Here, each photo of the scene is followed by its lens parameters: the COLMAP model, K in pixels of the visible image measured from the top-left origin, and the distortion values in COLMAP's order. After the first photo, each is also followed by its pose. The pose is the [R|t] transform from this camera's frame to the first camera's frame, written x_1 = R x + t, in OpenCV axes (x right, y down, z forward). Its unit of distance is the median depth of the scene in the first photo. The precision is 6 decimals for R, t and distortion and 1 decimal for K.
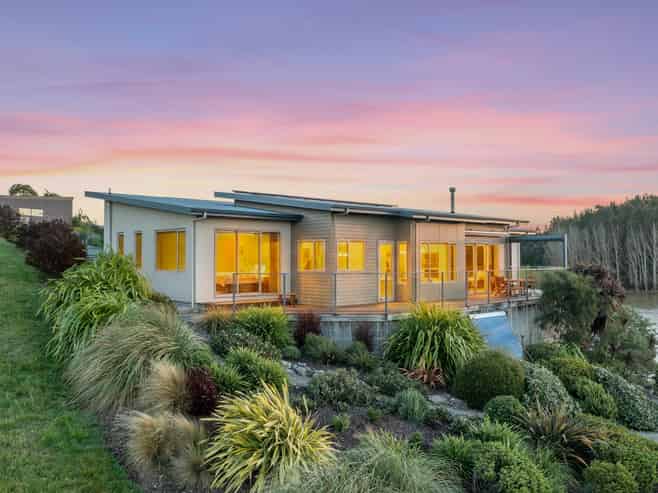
lens RADIAL K [[589.1, 0, 329.0], [0, 589.1, 246.5], [0, 0, 1]] dist [-0.006223, -0.005108]
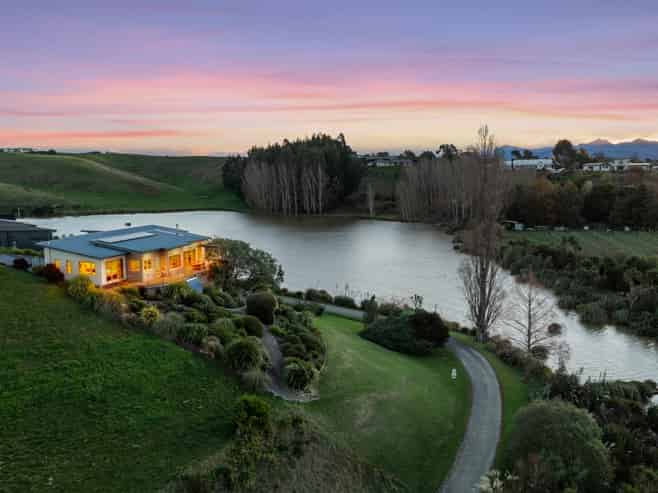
lens RADIAL K [[589.1, 0, 329.0], [0, 589.1, 246.5], [0, 0, 1]] dist [-0.006223, -0.005108]
pose [[0.885419, -0.061591, 0.460696, -0.665750], [-0.006541, 0.989432, 0.144851, -0.657332], [-0.464749, -0.131267, 0.875658, -2.650009]]
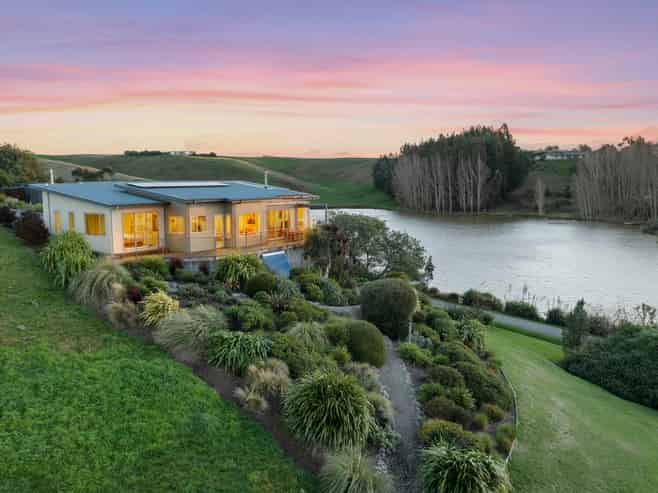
lens RADIAL K [[589.1, 0, 329.0], [0, 589.1, 246.5], [0, 0, 1]] dist [-0.006223, -0.005108]
pose [[0.974656, -0.031256, 0.221517, 0.030677], [0.001591, 0.991135, 0.132850, -0.195517], [-0.223705, -0.129130, 0.966065, -1.072867]]
